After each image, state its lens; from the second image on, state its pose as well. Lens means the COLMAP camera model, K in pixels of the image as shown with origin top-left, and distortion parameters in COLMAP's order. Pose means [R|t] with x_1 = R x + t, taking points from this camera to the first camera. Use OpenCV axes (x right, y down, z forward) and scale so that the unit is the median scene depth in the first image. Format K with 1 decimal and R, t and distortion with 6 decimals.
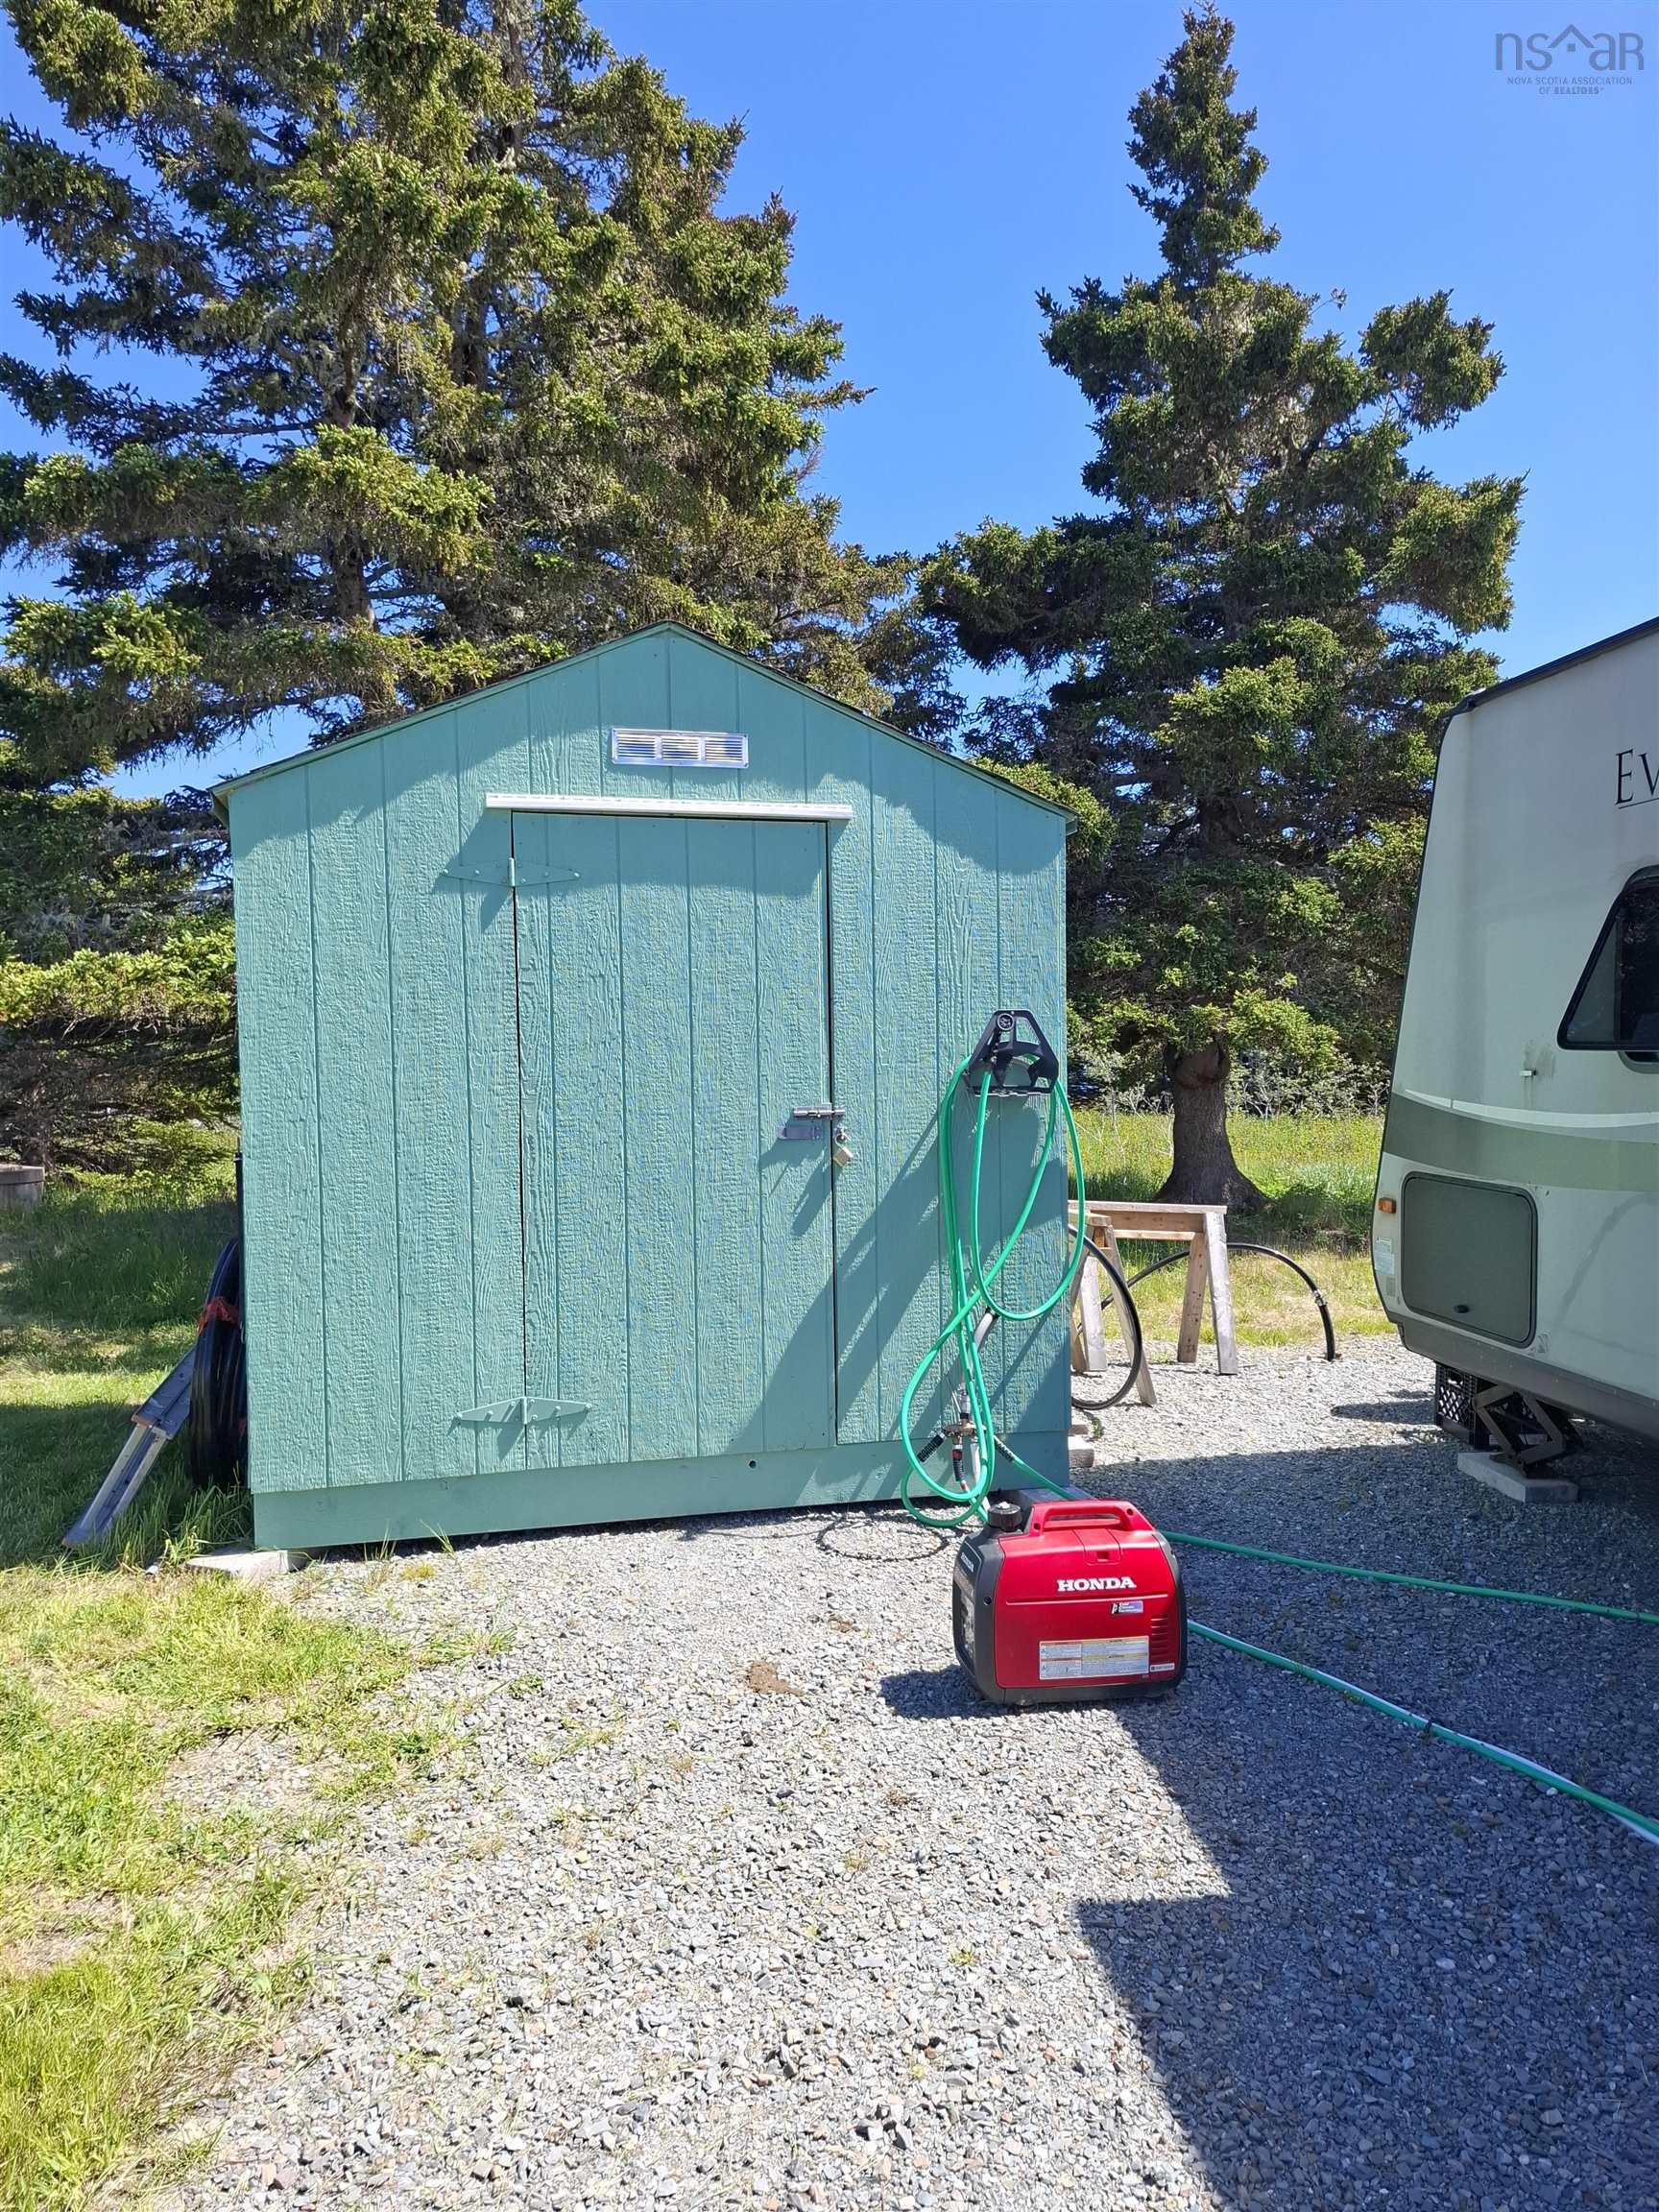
lens RADIAL K [[1537.2, 0, 829.5], [0, 1537.2, 1106.0], [0, 0, 1]] dist [0.025632, -0.001426]
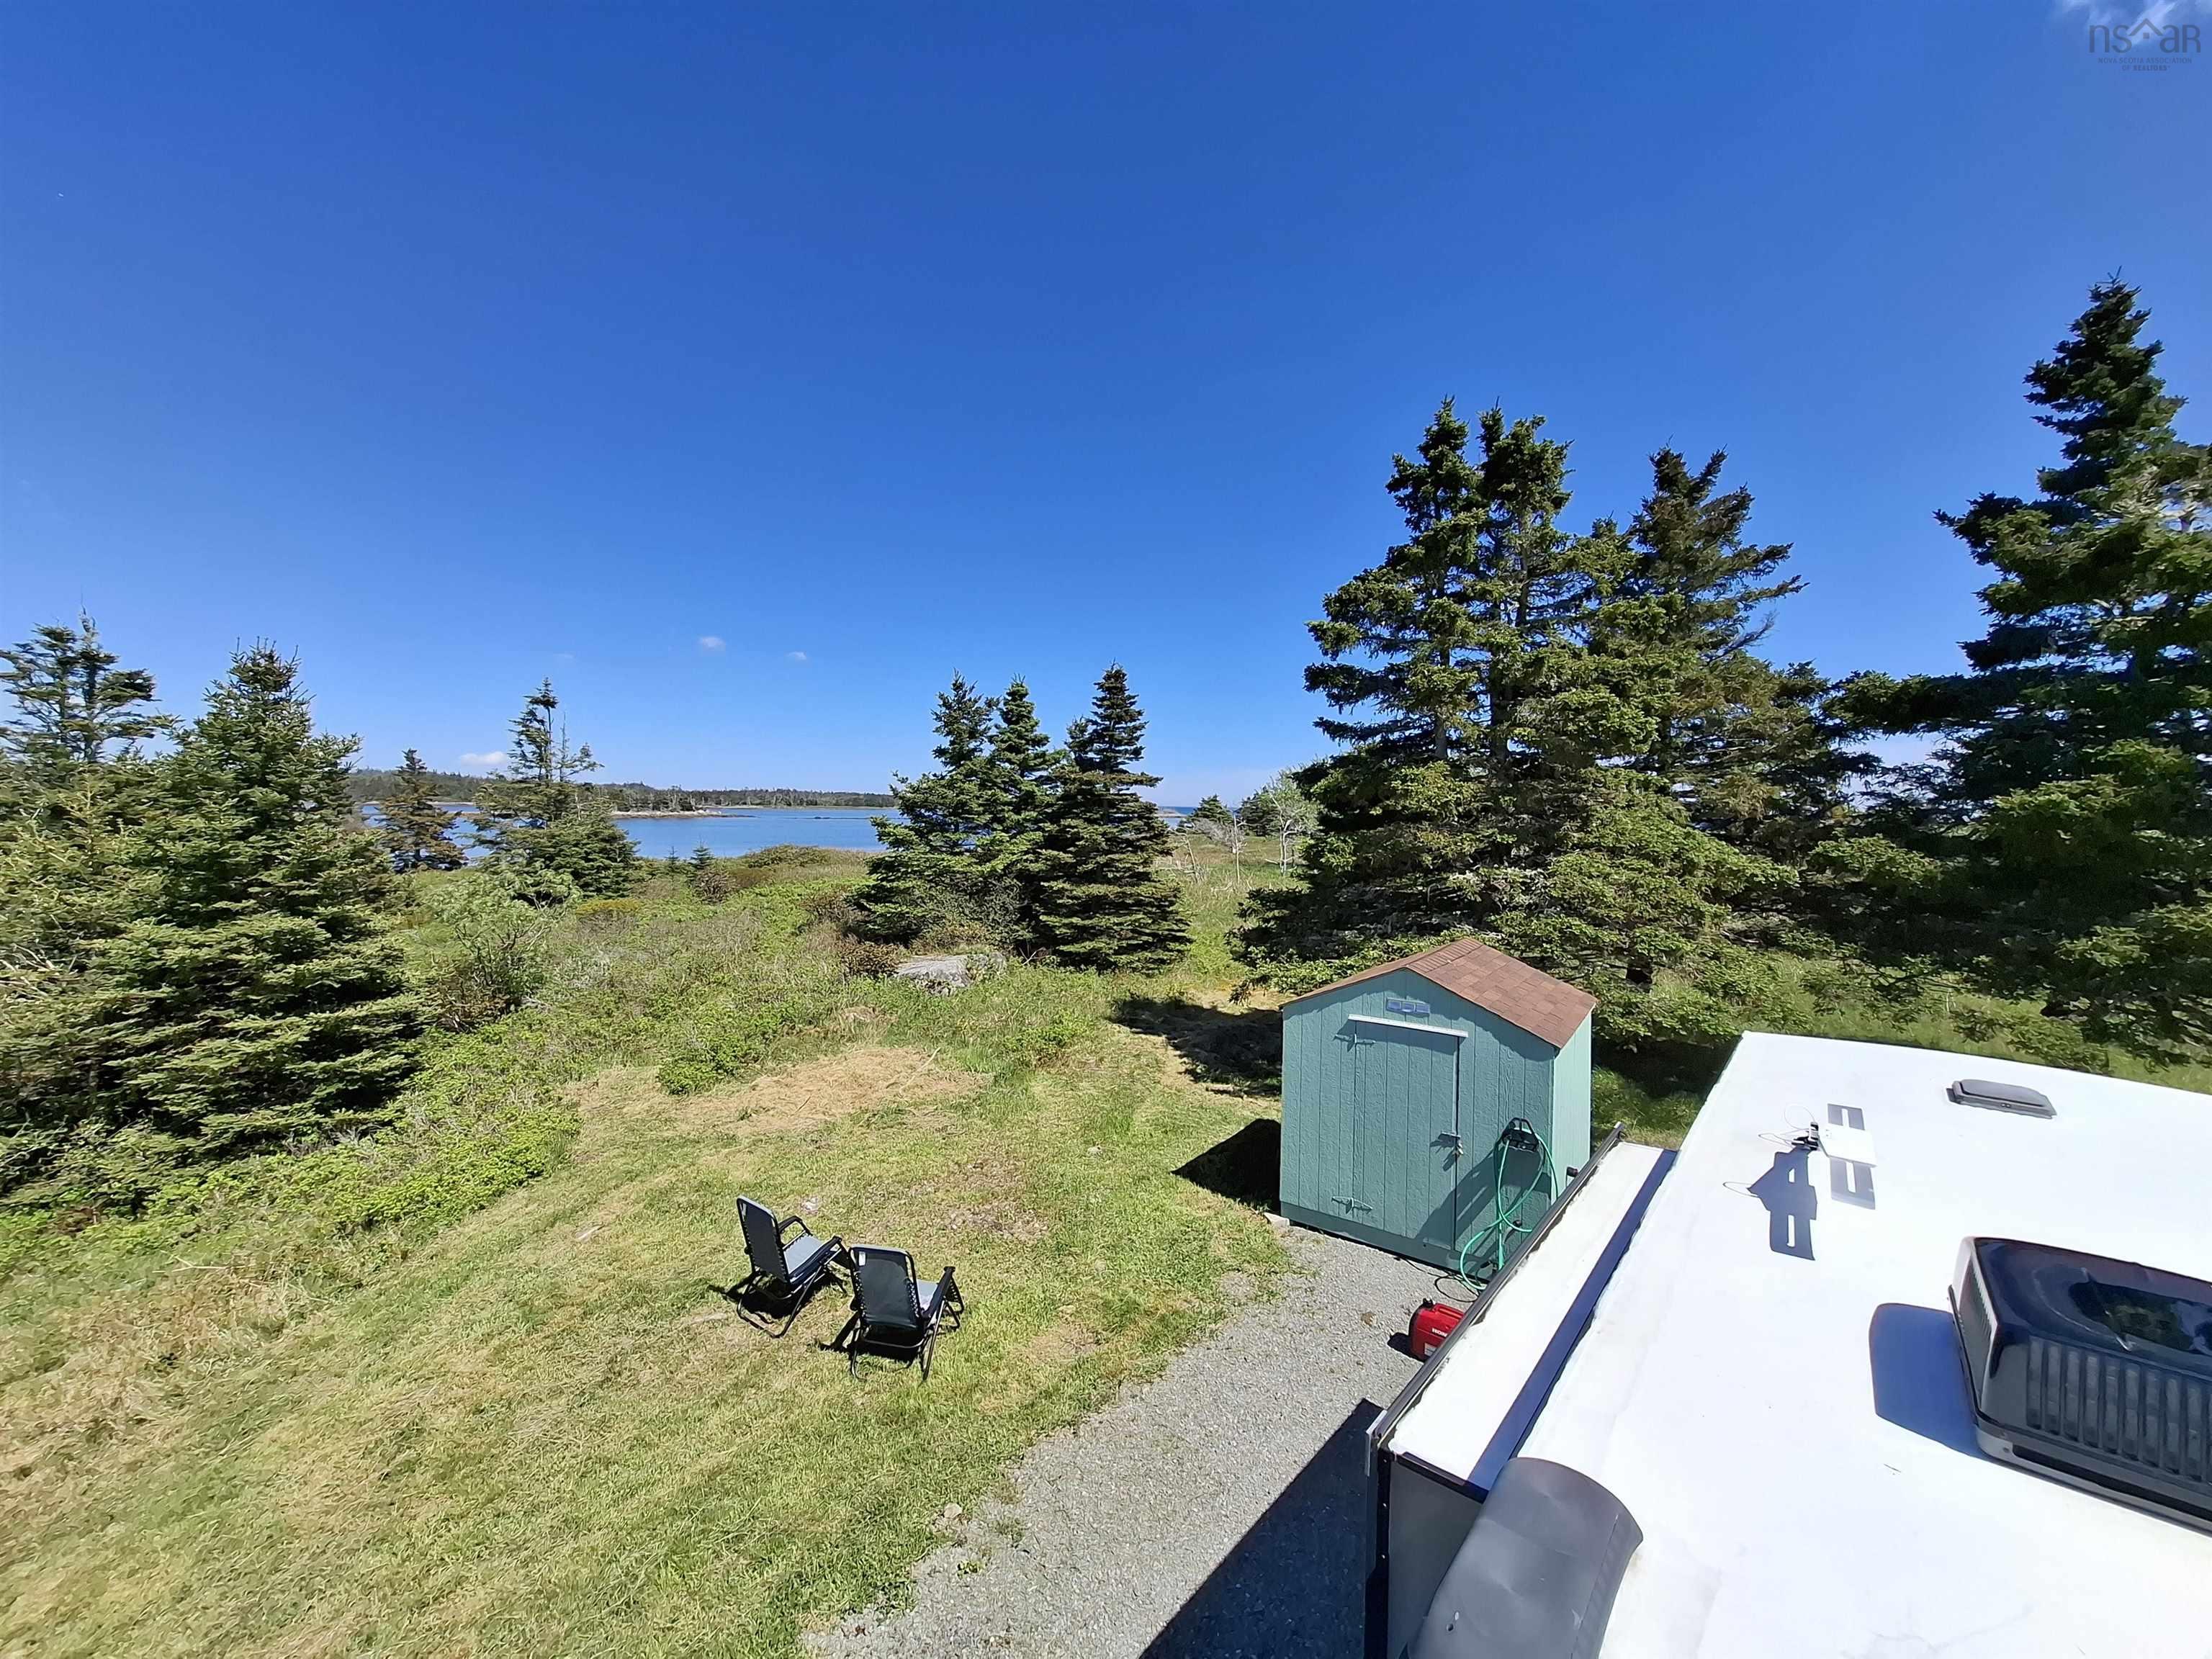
lens RADIAL K [[880.8, 0, 1106.0], [0, 880.8, 829.5], [0, 0, 1]] dist [-0.009064, 0.000090]
pose [[0.670553, 0.039752, -0.740796, 0.771881], [-0.050074, 0.998711, 0.008266, -0.560021], [0.740169, 0.031552, 0.671680, -0.631103]]
